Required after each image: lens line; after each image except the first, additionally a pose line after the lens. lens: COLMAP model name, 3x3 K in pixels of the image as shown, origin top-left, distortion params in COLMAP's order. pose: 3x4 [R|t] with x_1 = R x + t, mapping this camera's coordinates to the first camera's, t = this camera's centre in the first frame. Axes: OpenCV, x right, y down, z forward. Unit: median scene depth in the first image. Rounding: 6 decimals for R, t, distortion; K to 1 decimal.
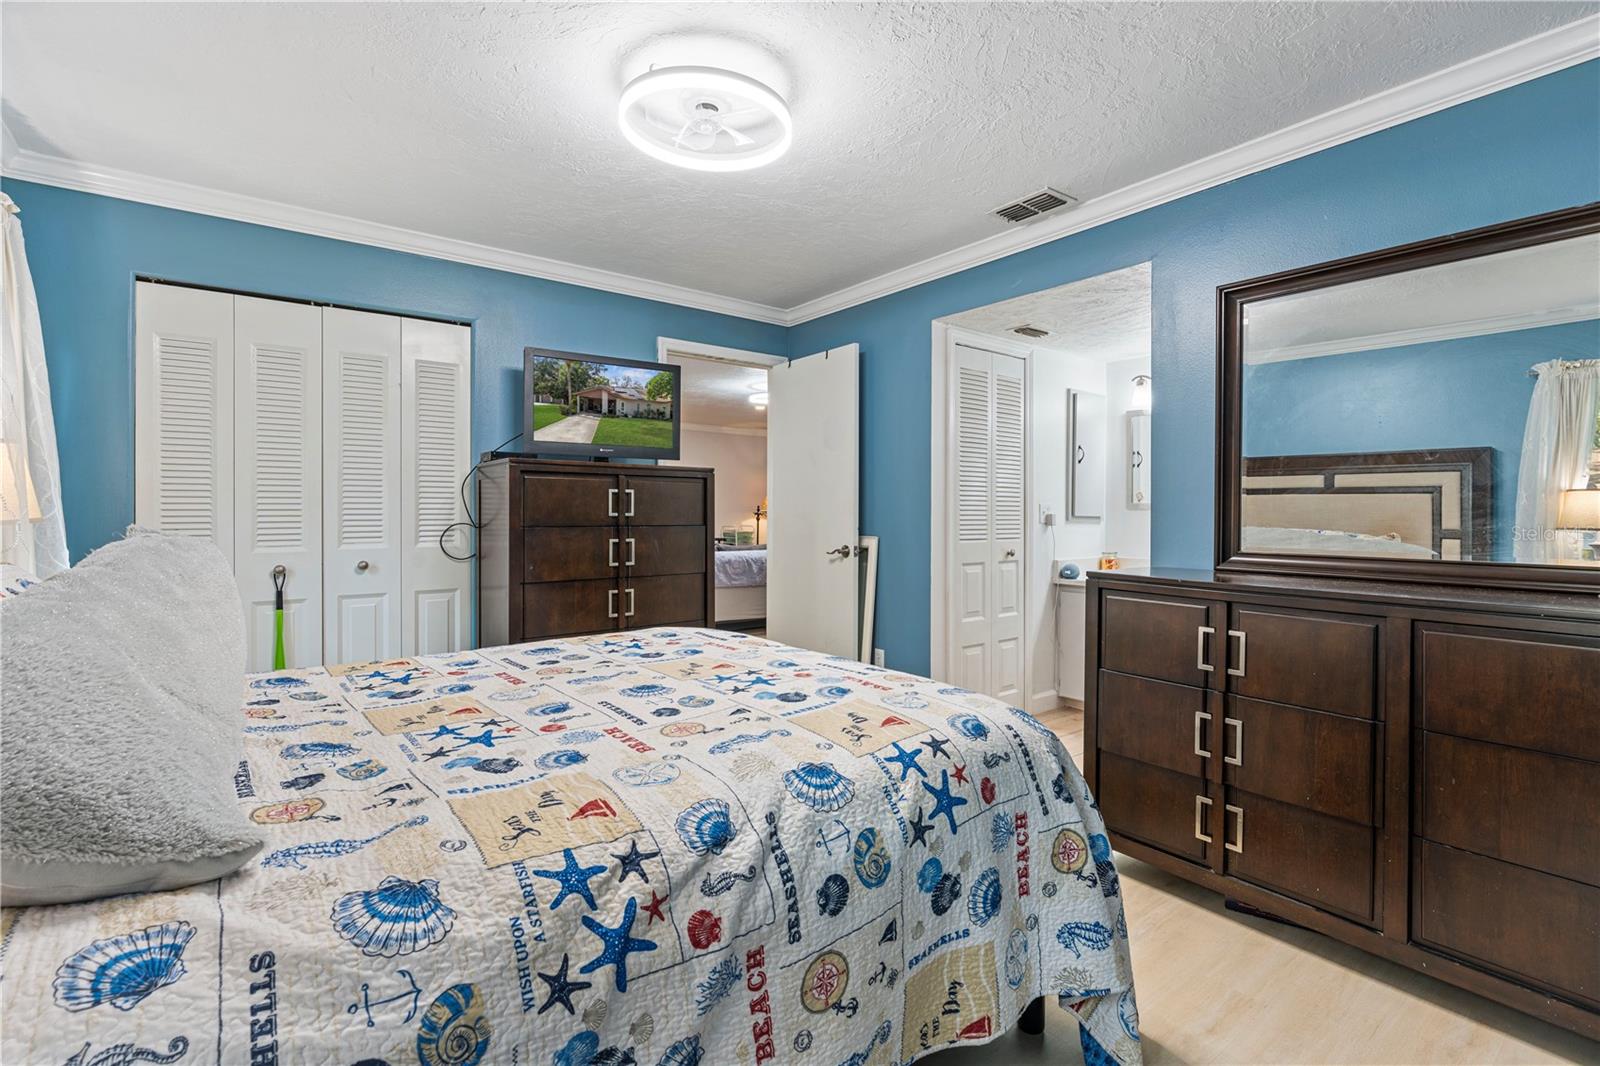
lens RADIAL K [[728.0, 0, 800.8], [0, 728.0, 528.0], [0, 0, 1]] dist [-0.010600, -0.000136]
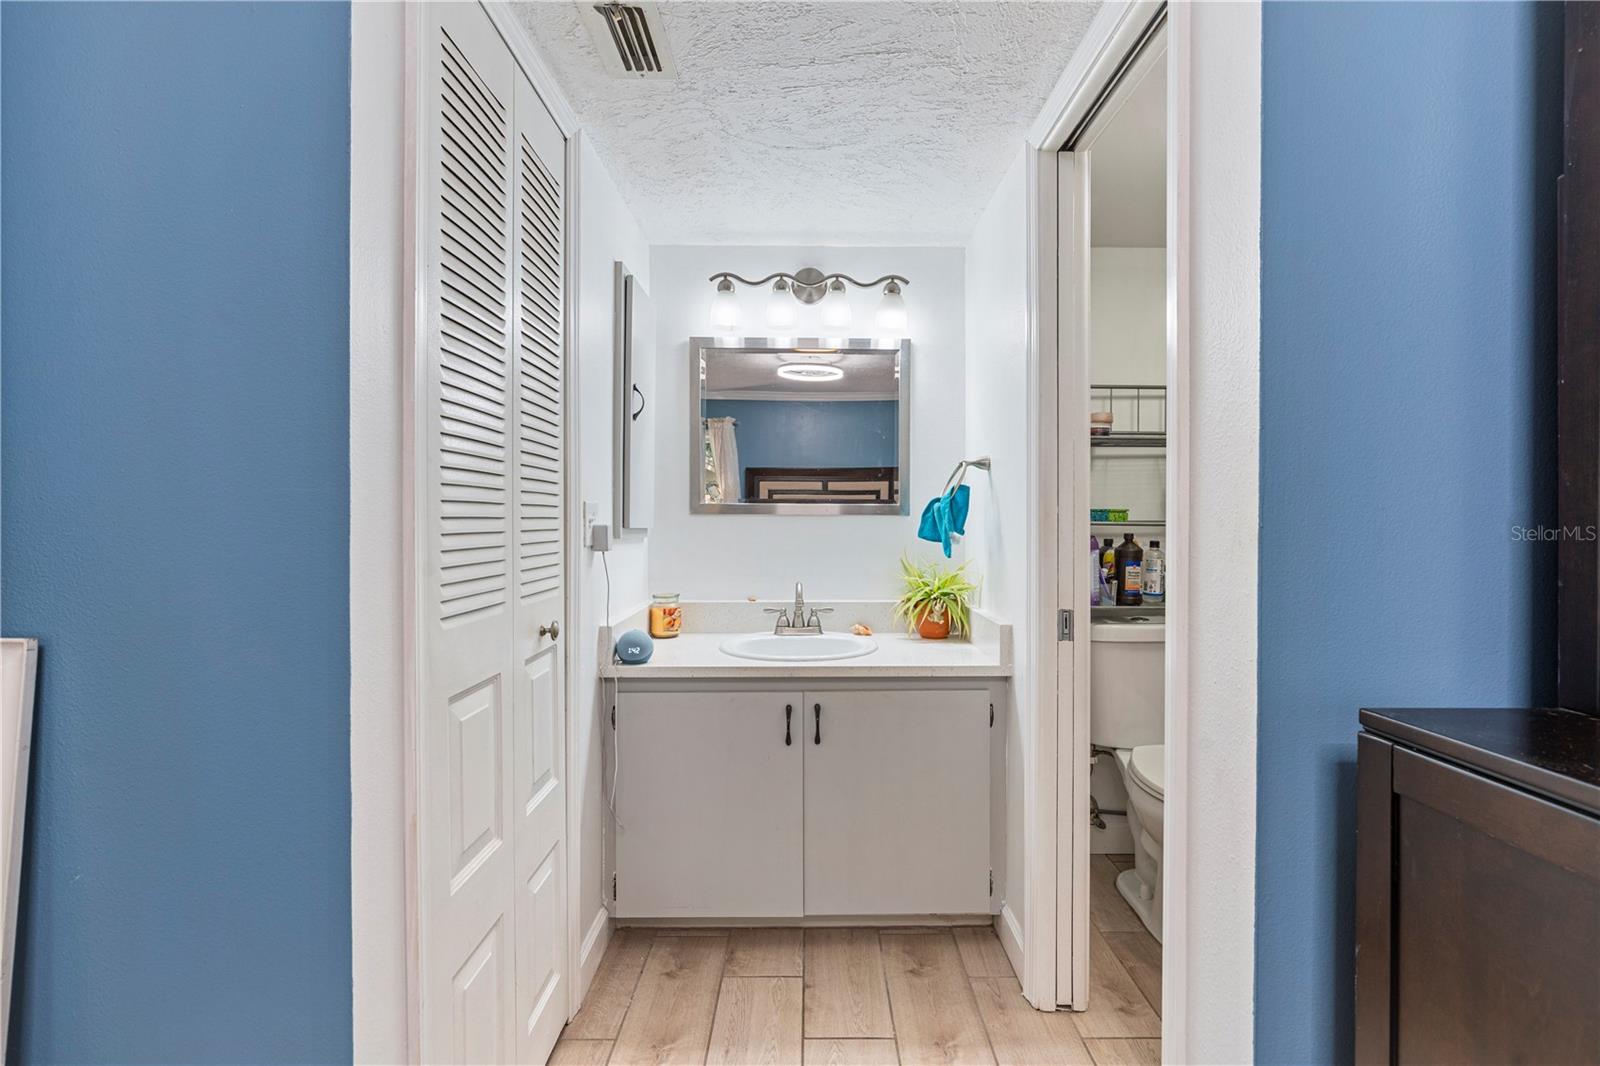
lens RADIAL K [[728.0, 0, 809.8], [0, 728.0, 522.7], [0, 0, 1]] dist [-0.010600, -0.000136]
pose [[0.618459, -0.002722, 0.785812, 0.187714], [0.009330, 0.999949, -0.003880, -0.045451], [-0.785762, 0.009731, 0.618453, 1.607017]]
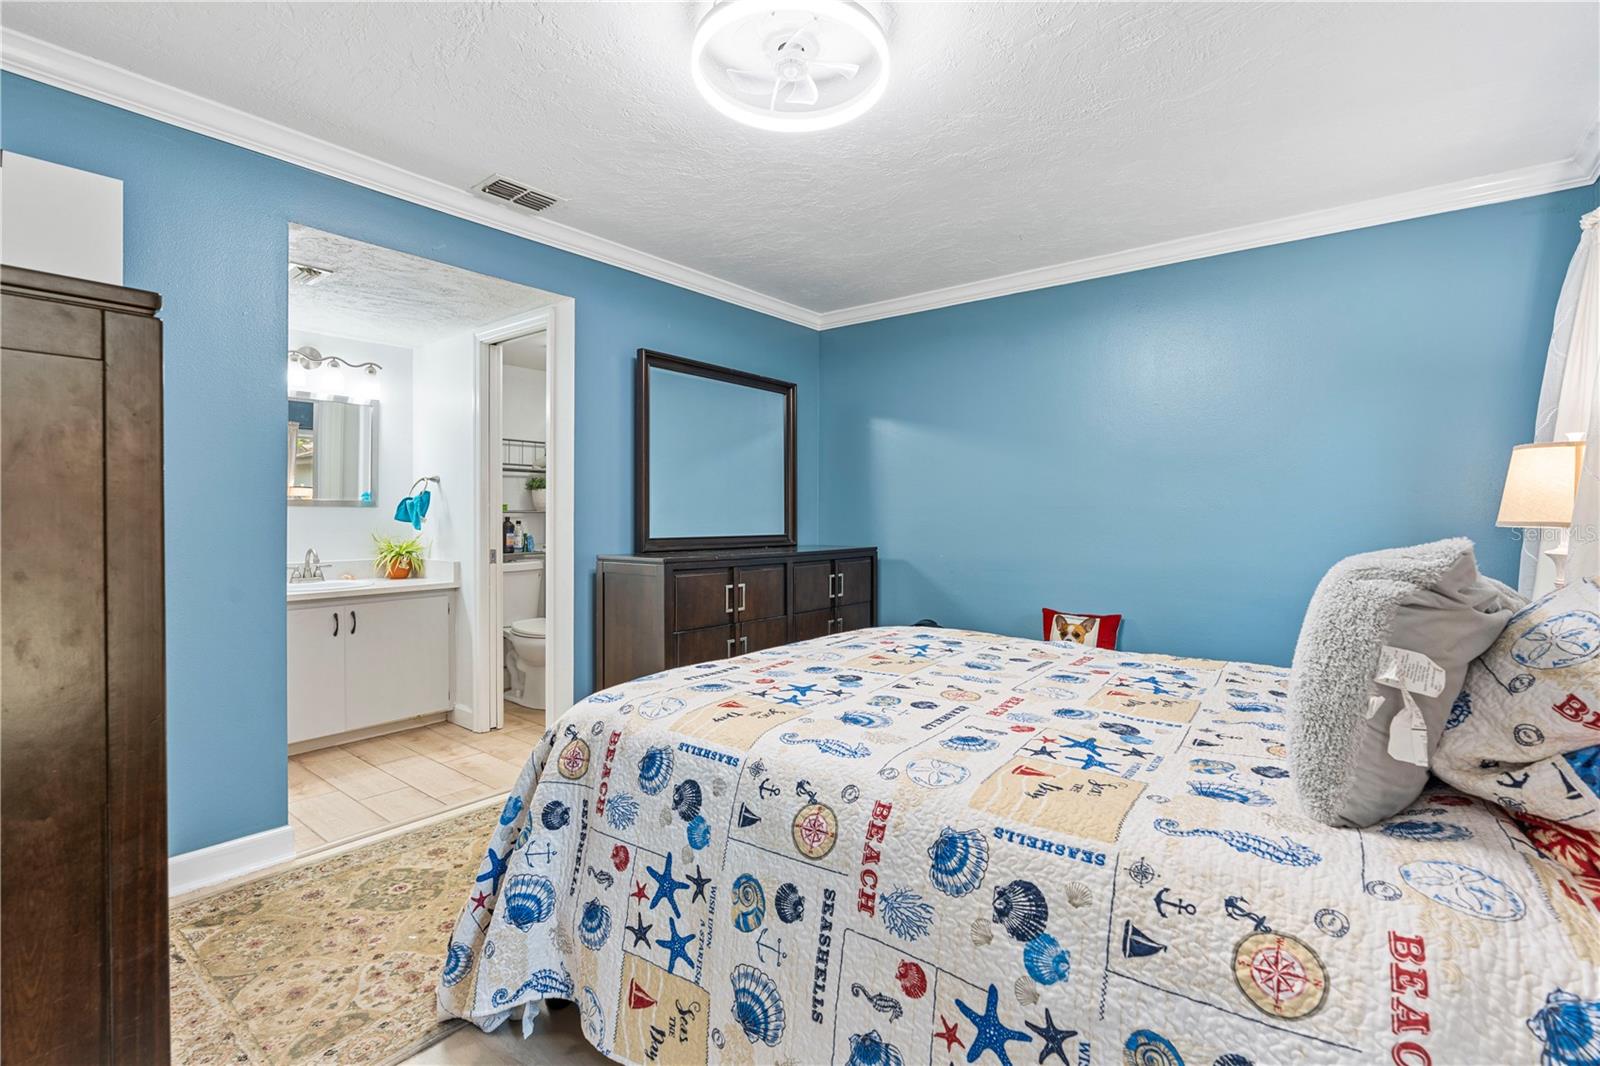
lens RADIAL K [[728.0, 0, 799.1], [0, 728.0, 516.7], [0, 0, 1]] dist [-0.010600, -0.000136]
pose [[-0.218613, -0.002340, 0.975809, -1.248857], [0.014067, 0.999886, 0.005549, -0.025622], [-0.975710, 0.014940, -0.218555, 1.513689]]
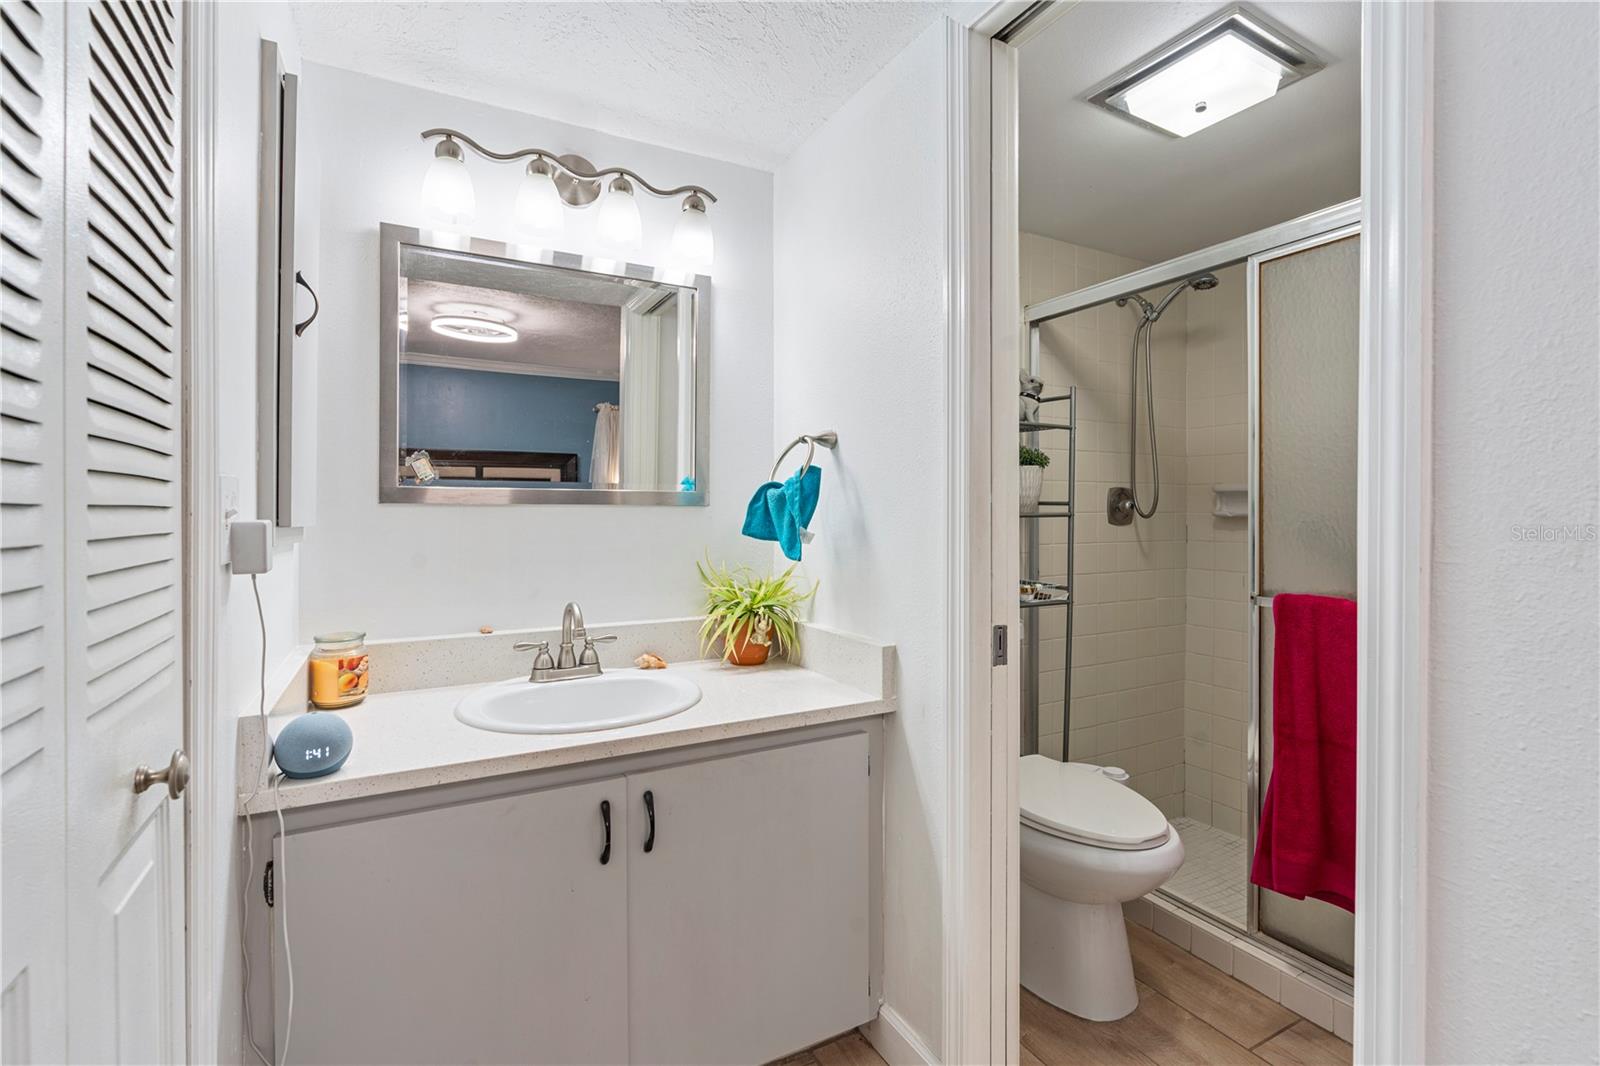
lens RADIAL K [[728.0, 0, 800.9], [0, 728.0, 511.5], [0, 0, 1]] dist [-0.010600, -0.000136]
pose [[0.178623, -0.000419, 0.983918, 0.389416], [0.014372, 0.999894, -0.002183, -0.050753], [-0.983813, 0.014531, 0.178610, 2.030336]]
